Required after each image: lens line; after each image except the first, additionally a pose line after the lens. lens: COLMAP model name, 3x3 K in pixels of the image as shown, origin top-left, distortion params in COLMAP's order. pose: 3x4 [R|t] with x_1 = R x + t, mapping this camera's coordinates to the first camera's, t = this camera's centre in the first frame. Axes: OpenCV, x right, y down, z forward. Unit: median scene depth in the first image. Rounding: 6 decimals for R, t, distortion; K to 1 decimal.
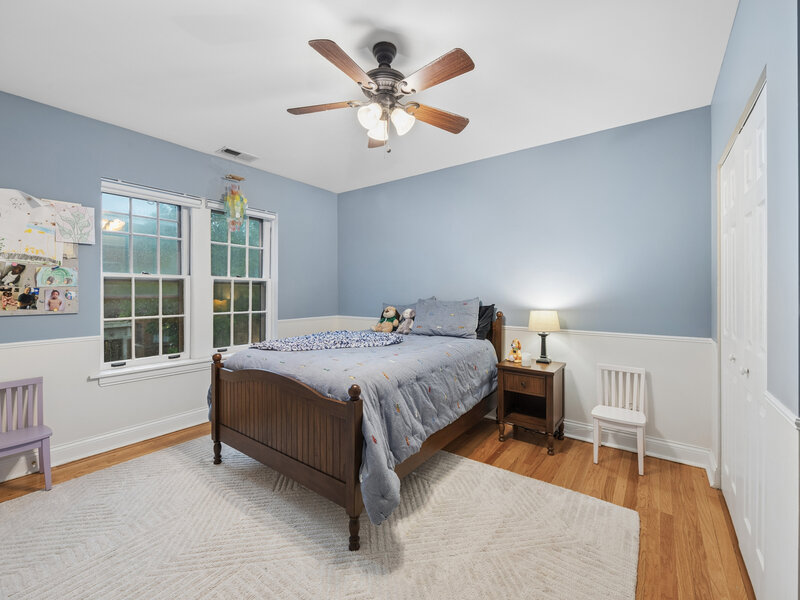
lens RADIAL K [[342.6, 0, 401.3], [0, 342.6, 294.0], [0, 0, 1]] dist [-0.003220, 0.000053]
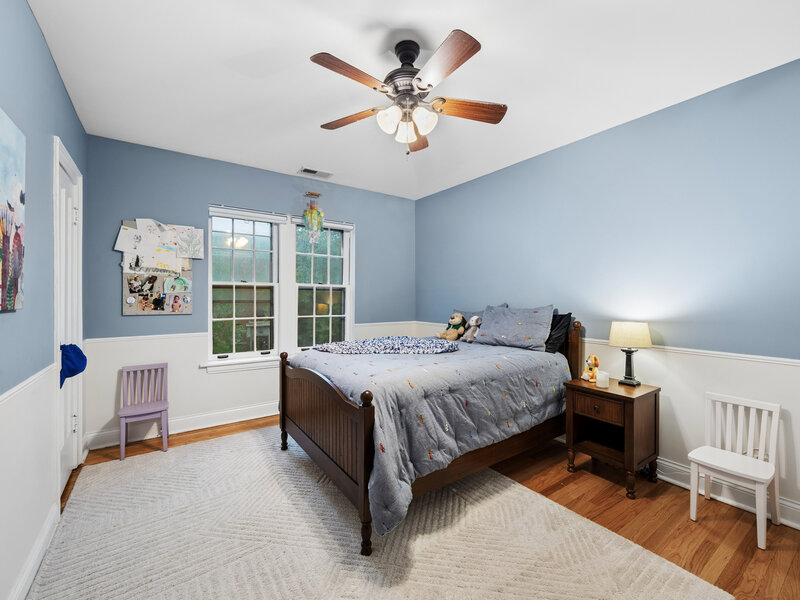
lens RADIAL K [[342.6, 0, 397.5], [0, 342.6, 300.7], [0, 0, 1]] dist [-0.003220, 0.000053]
pose [[0.947833, 0.006987, -0.318692, 0.176389], [-0.005946, 0.999973, 0.004237, -0.002322], [0.318713, -0.002121, 0.947849, 0.051686]]
